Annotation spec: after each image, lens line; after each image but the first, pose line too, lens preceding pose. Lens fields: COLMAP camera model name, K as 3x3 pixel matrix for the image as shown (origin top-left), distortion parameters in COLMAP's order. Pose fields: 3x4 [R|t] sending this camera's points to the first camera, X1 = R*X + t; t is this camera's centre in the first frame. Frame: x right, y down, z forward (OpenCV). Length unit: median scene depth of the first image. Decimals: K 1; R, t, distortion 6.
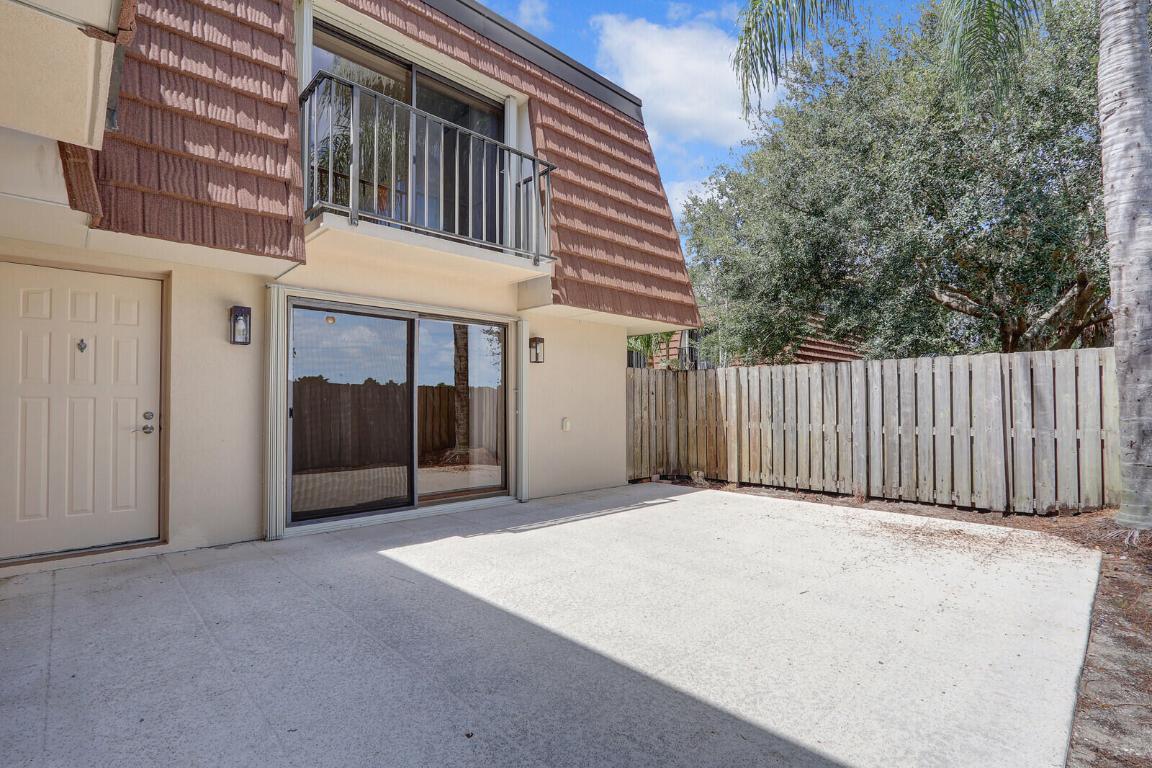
lens RADIAL K [[554.0, 0, 579.1], [0, 554.0, 386.7], [0, 0, 1]] dist [-0.000247, -0.000587]
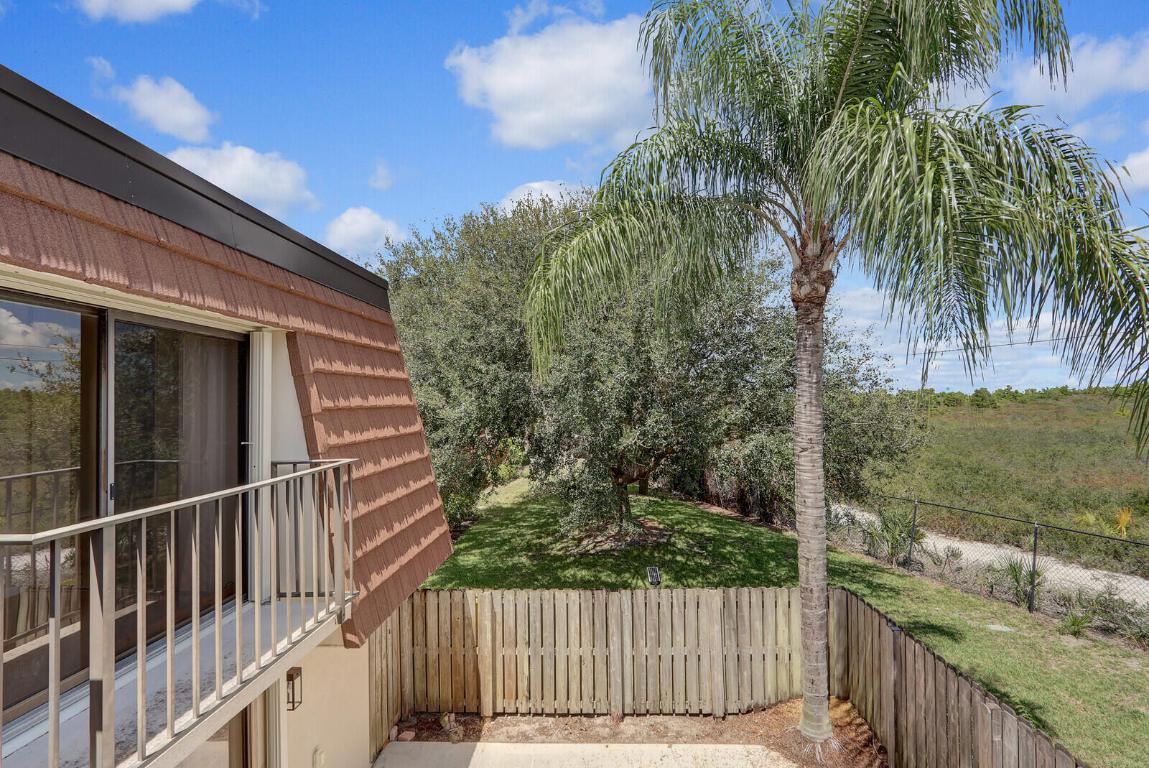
lens RADIAL K [[552.5, 0, 580.1], [0, 552.5, 386.5], [0, 0, 1]] dist [-0.000247, -0.000587]
pose [[0.720536, 0.003590, 0.693409, -0.279394], [-0.001624, 0.999993, -0.003490, -0.414779], [-0.693416, 0.001389, 0.720536, 0.241533]]
